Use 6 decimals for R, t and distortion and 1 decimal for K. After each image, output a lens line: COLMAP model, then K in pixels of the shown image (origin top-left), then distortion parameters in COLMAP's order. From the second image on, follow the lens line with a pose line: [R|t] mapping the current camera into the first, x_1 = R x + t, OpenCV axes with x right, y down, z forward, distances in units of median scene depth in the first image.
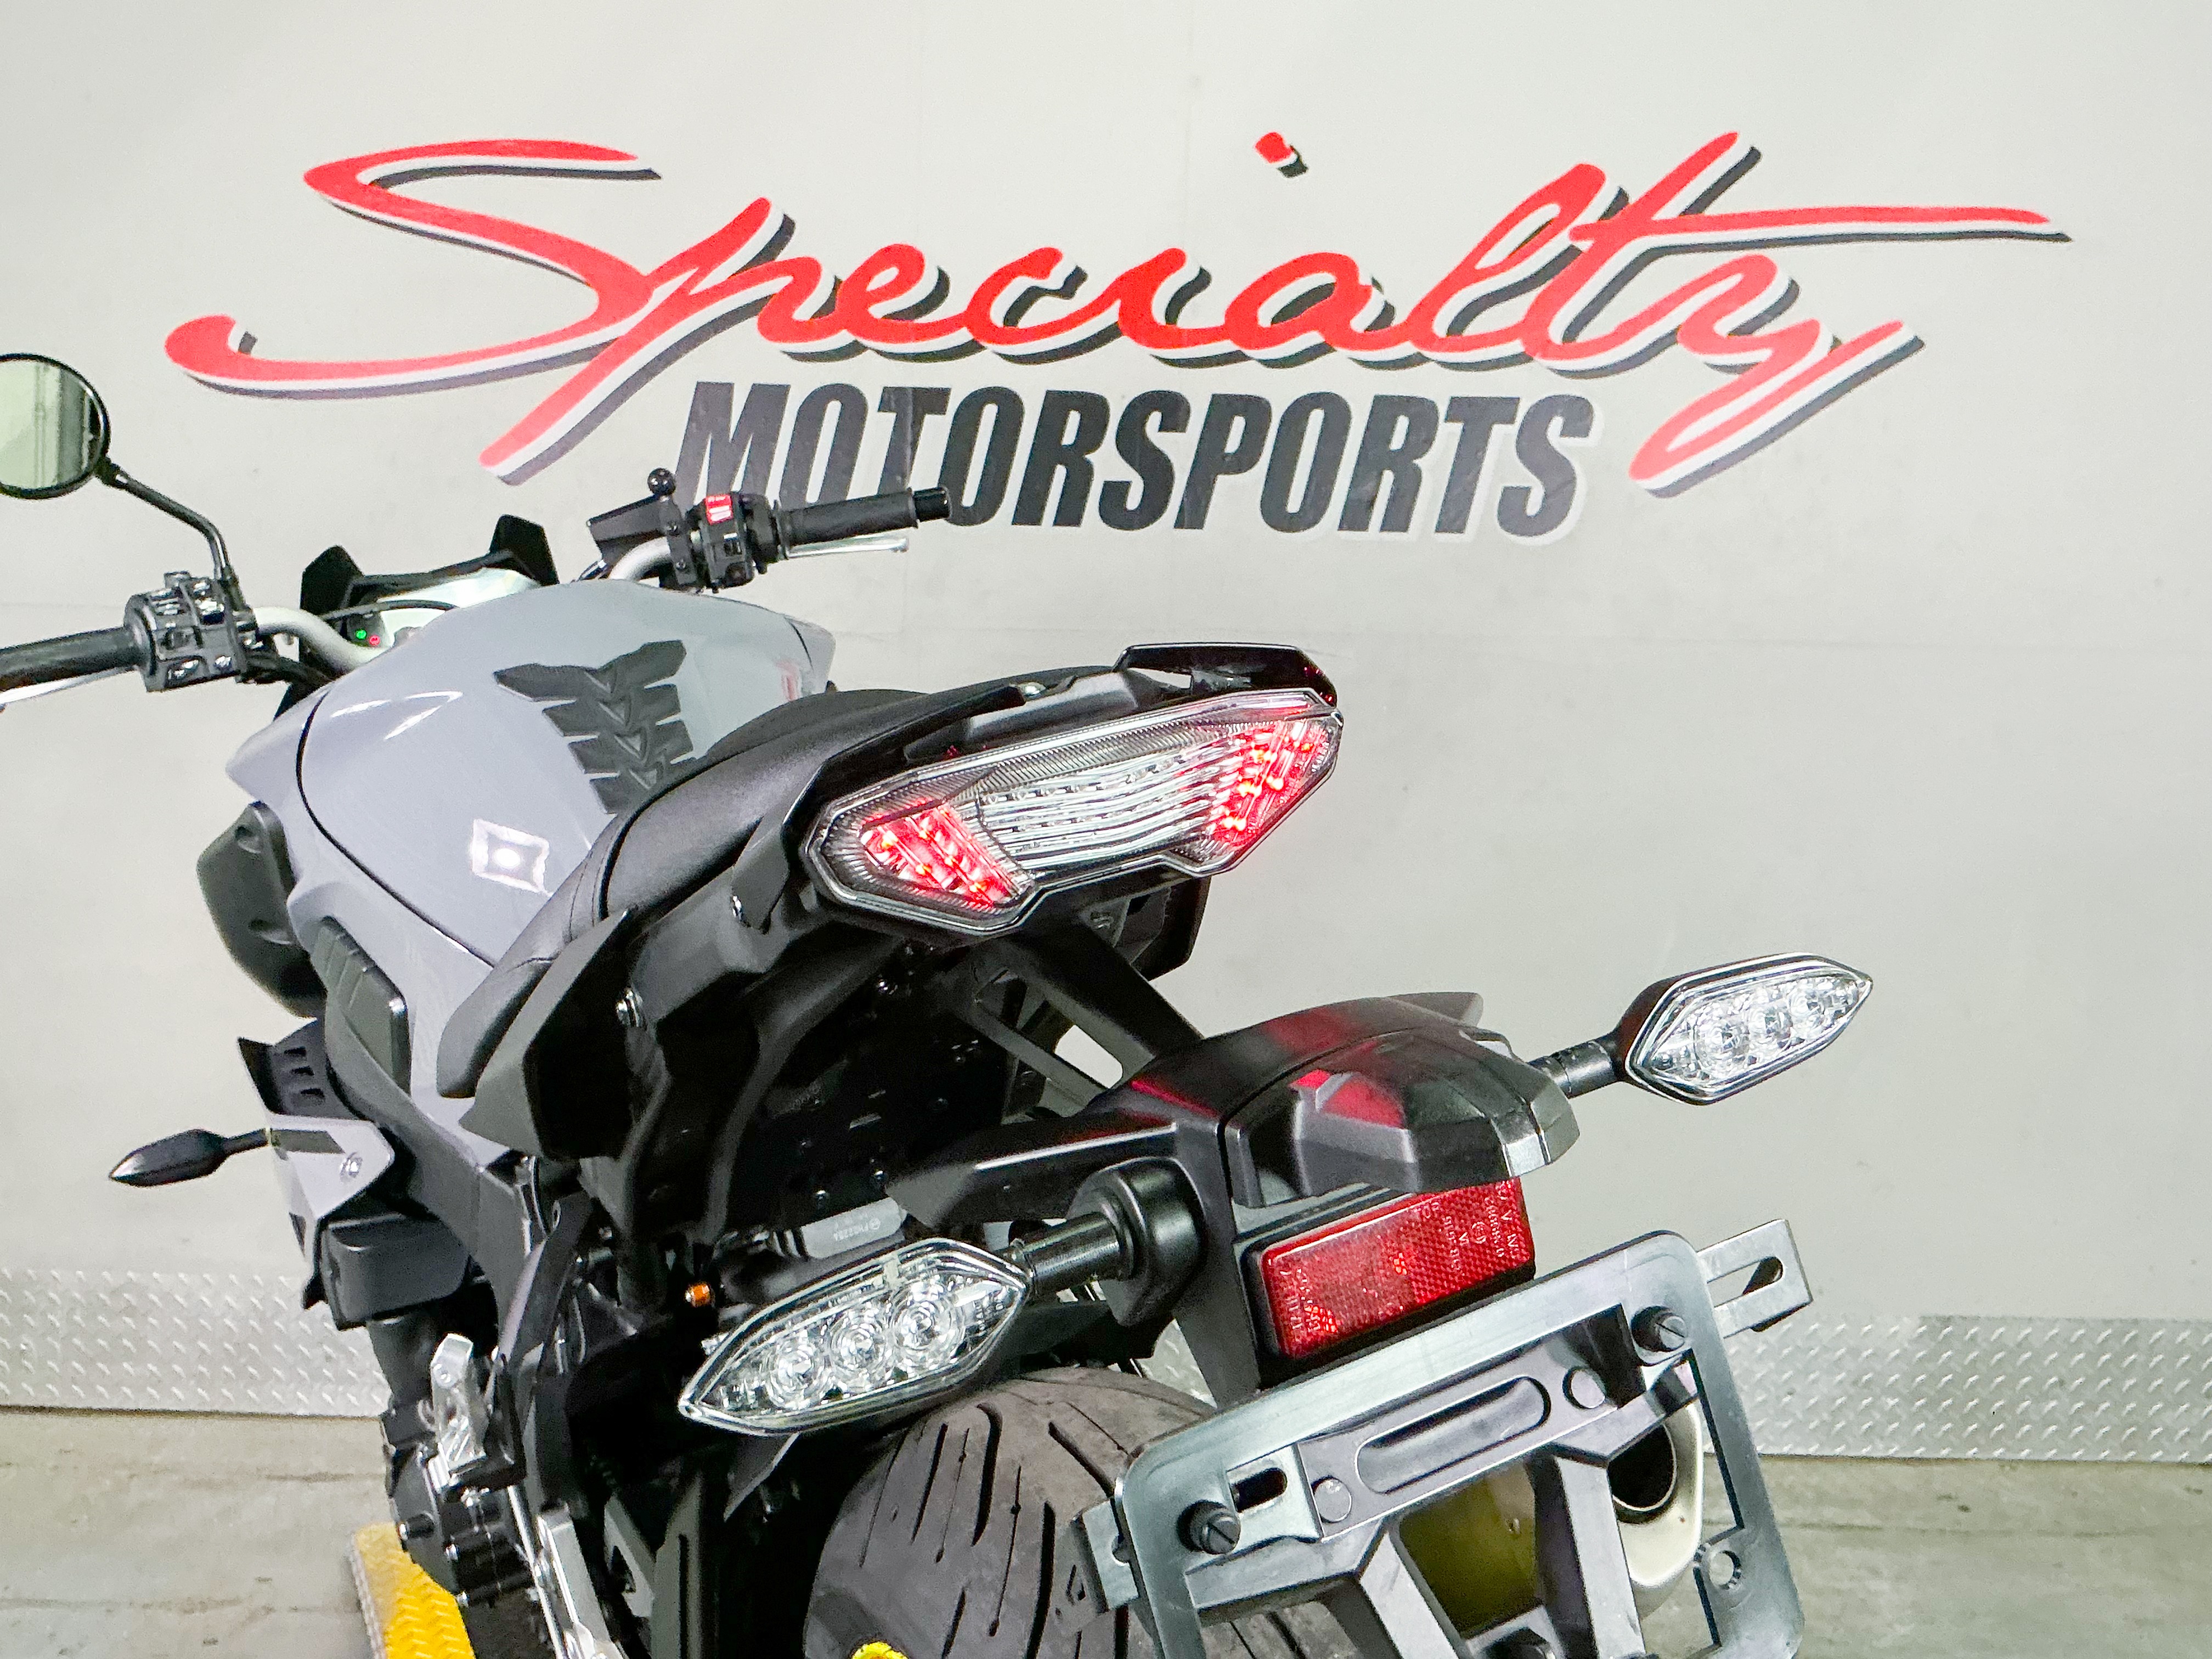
lens RADIAL K [[2128.1, 0, 1106.0], [0, 2128.1, 829.5], [0, 0, 1]] dist [0.162014, -0.362900]
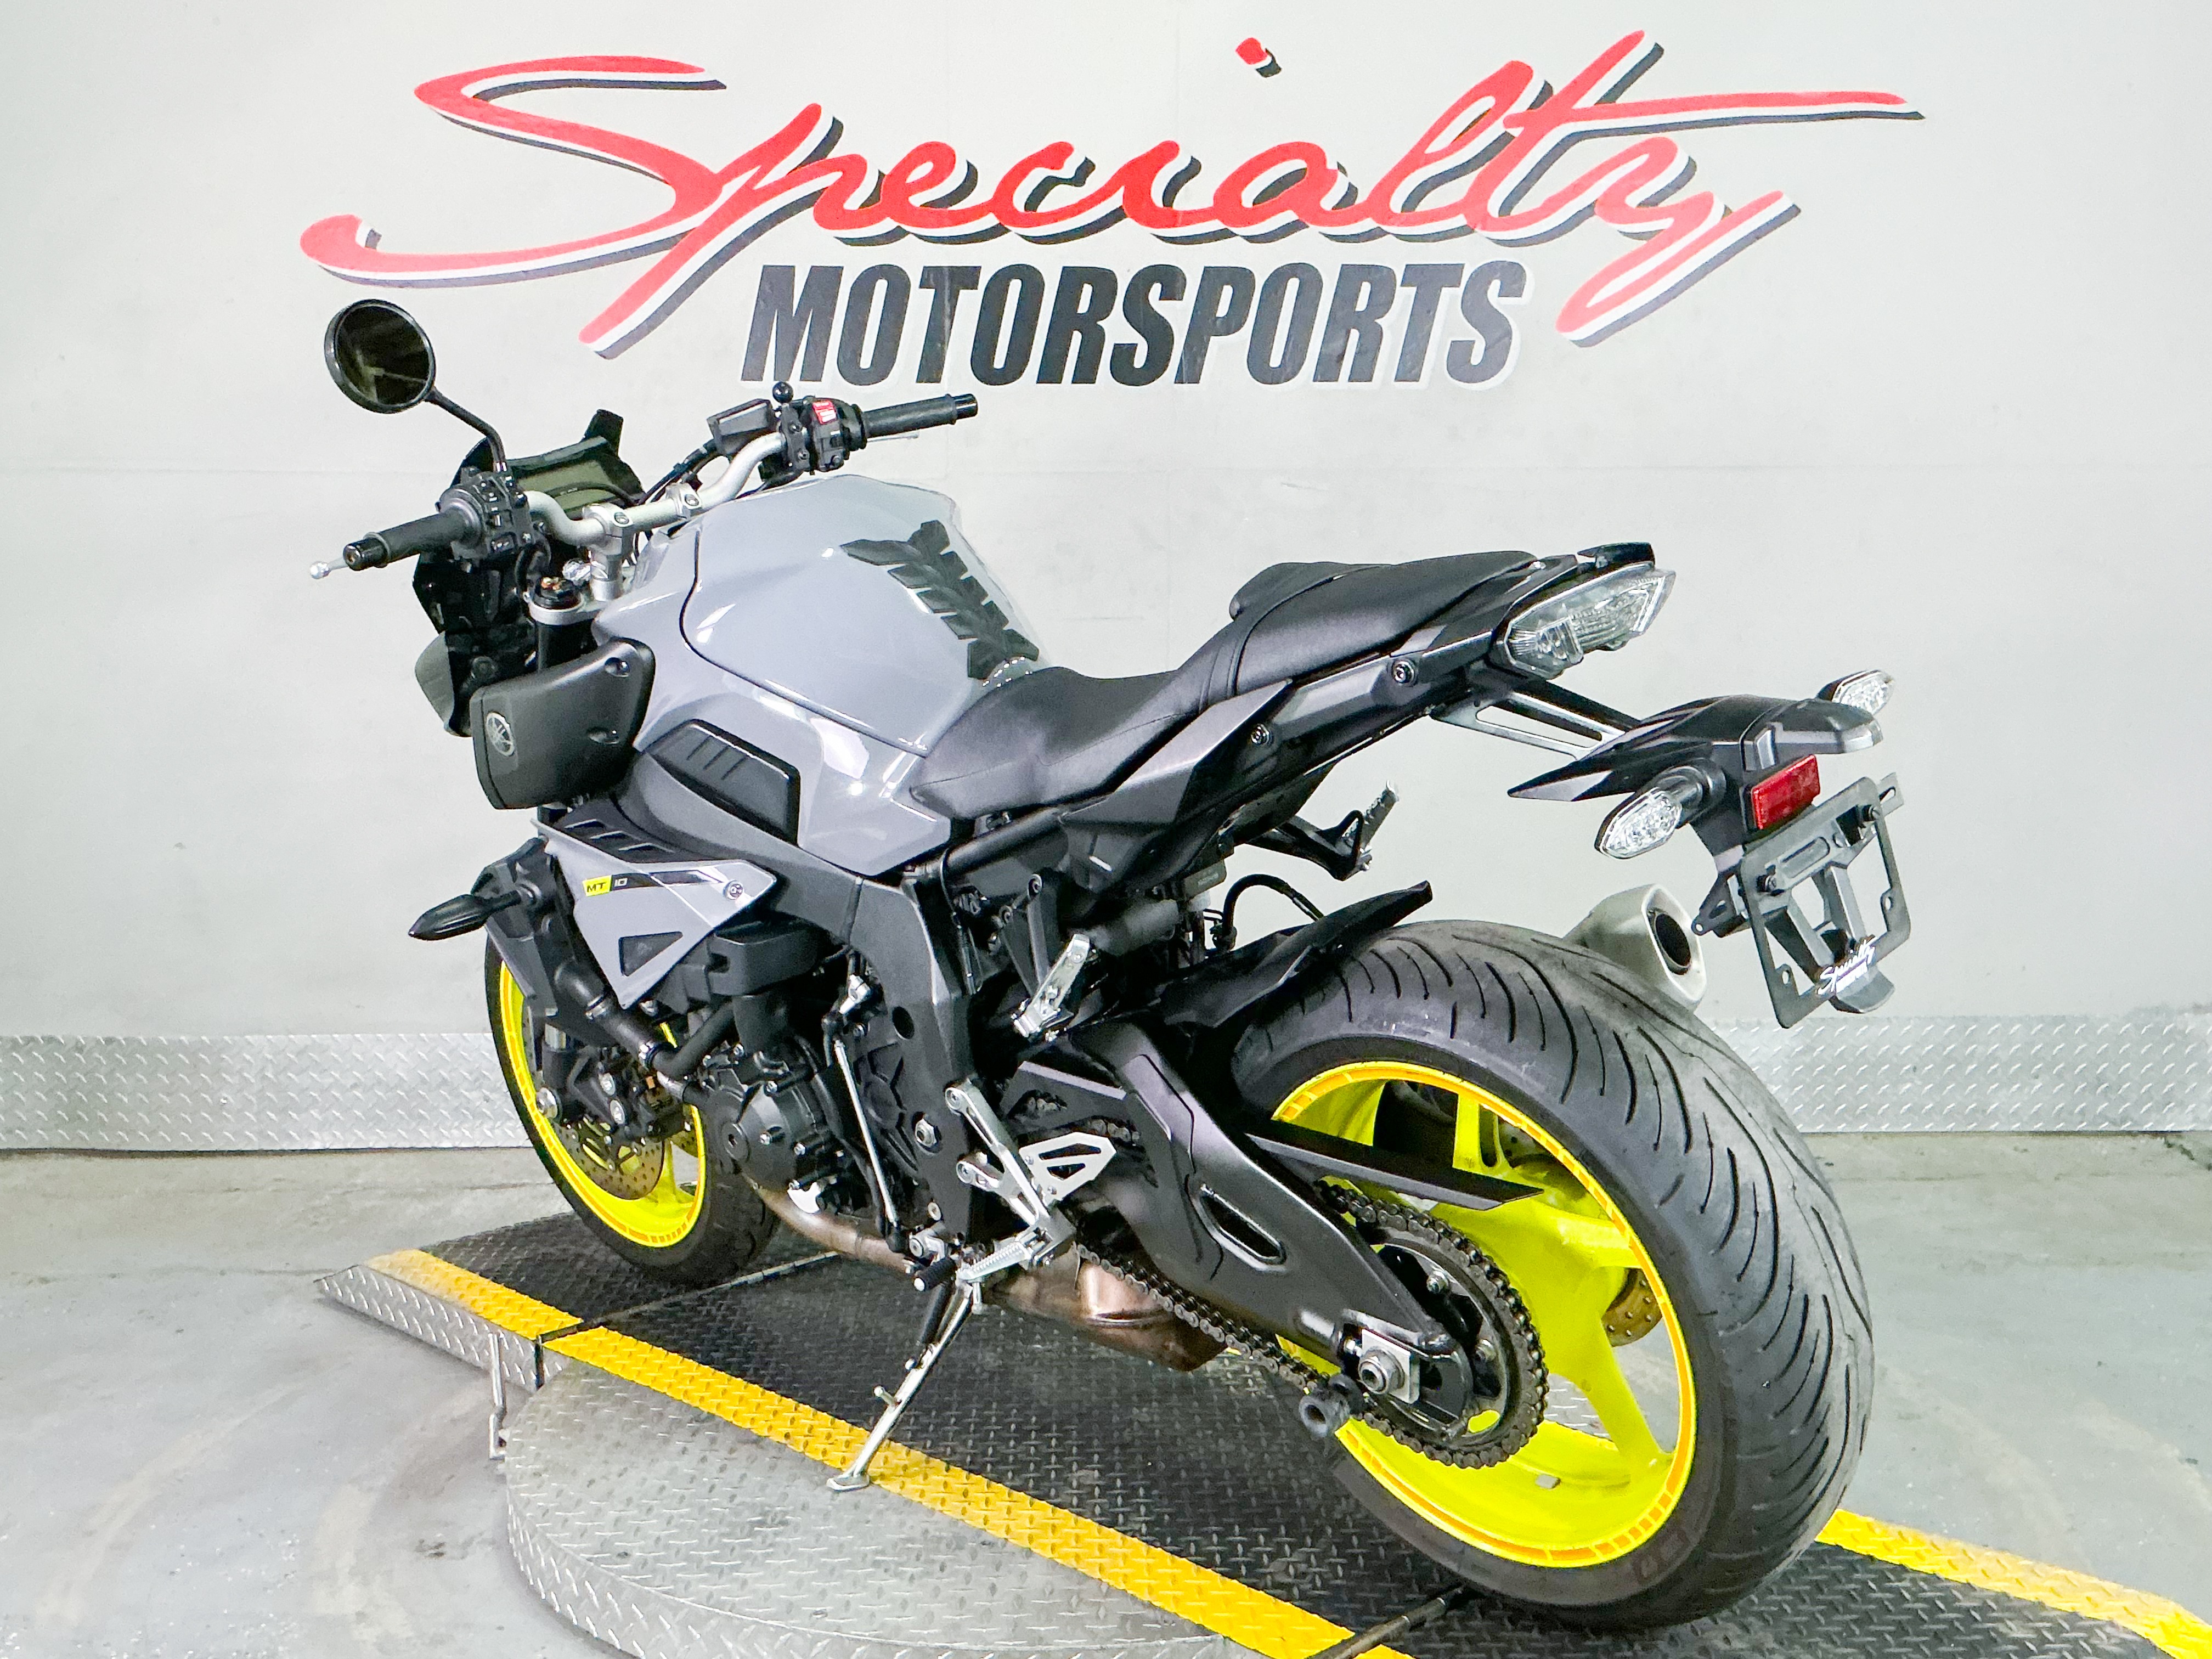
lens RADIAL K [[2320.8, 0, 1106.0], [0, 2320.8, 829.5], [0, 0, 1]] dist [0.167738, -0.363067]
pose [[0.999122, -0.030222, 0.029014, -0.051014], [0.027769, 0.996286, 0.081511, -0.001596], [-0.031370, -0.080634, 0.996250, -0.304458]]
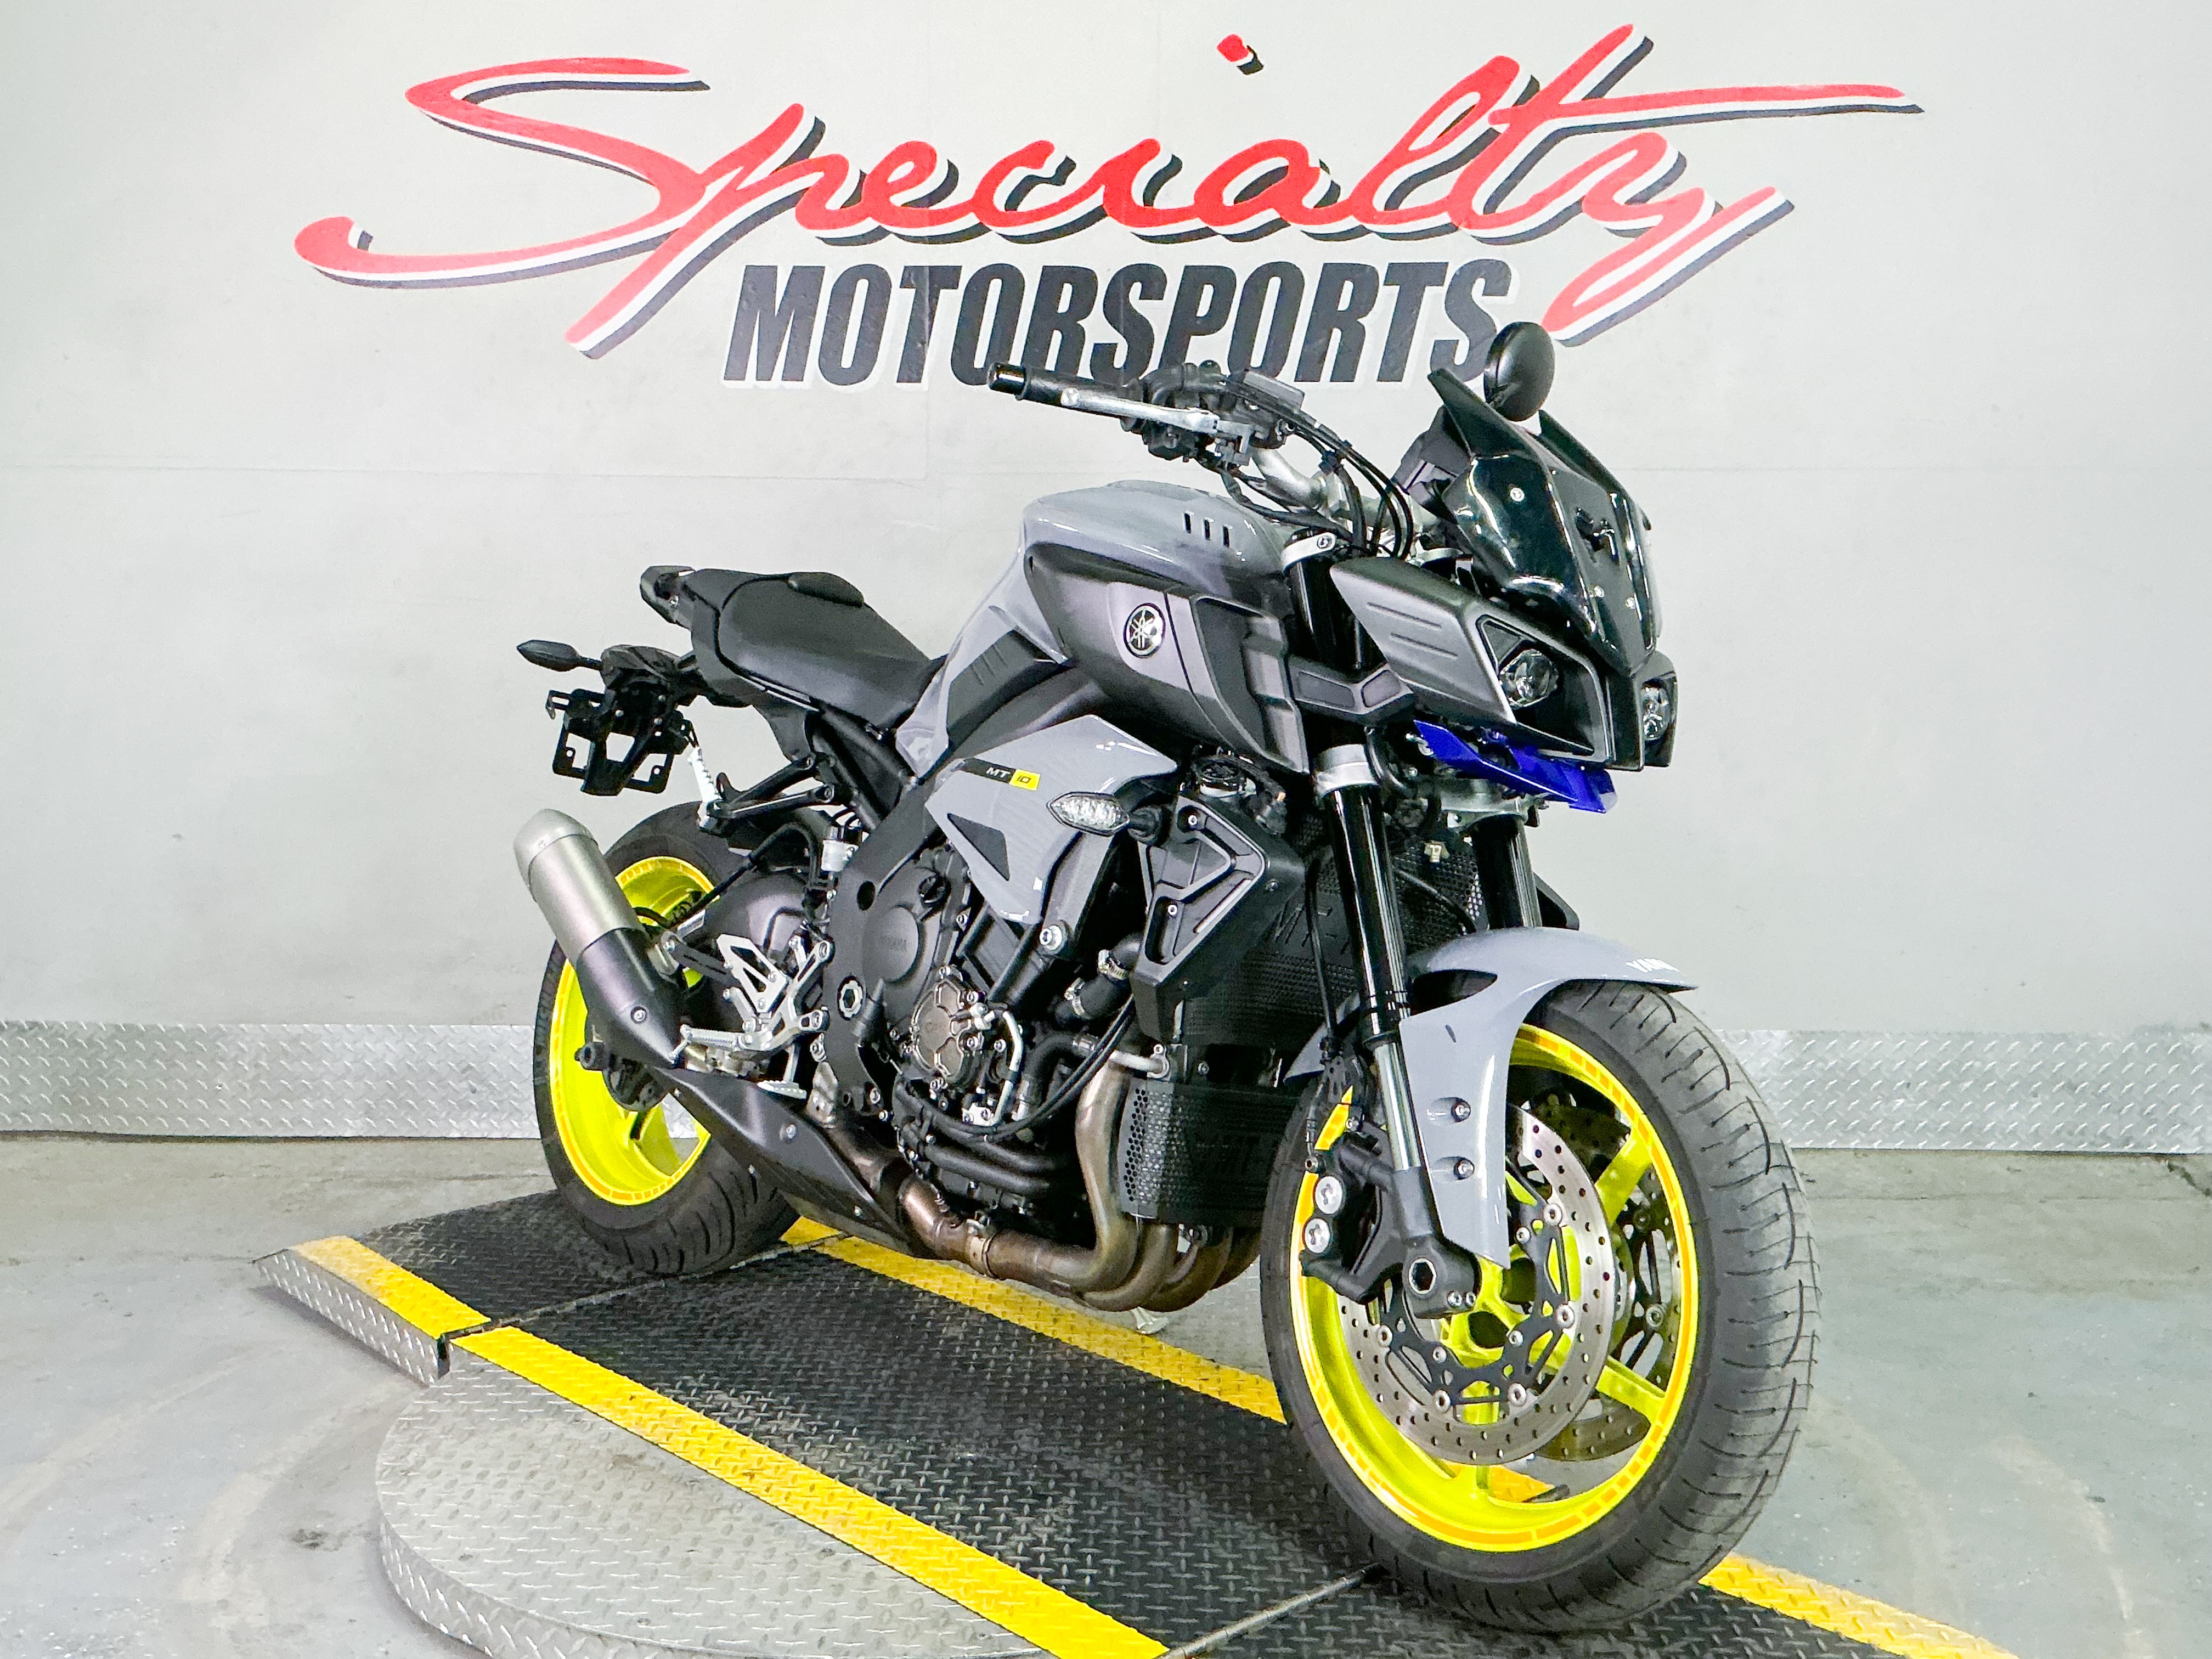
lens RADIAL K [[2320.8, 0, 1106.0], [0, 2320.8, 829.5], [0, 0, 1]] dist [0.167738, -0.363067]
pose [[0.999425, -0.019190, -0.027949, 0.036357], [0.021448, 0.996330, 0.082860, -0.003544], [0.026257, -0.083411, 0.996169, -0.299505]]
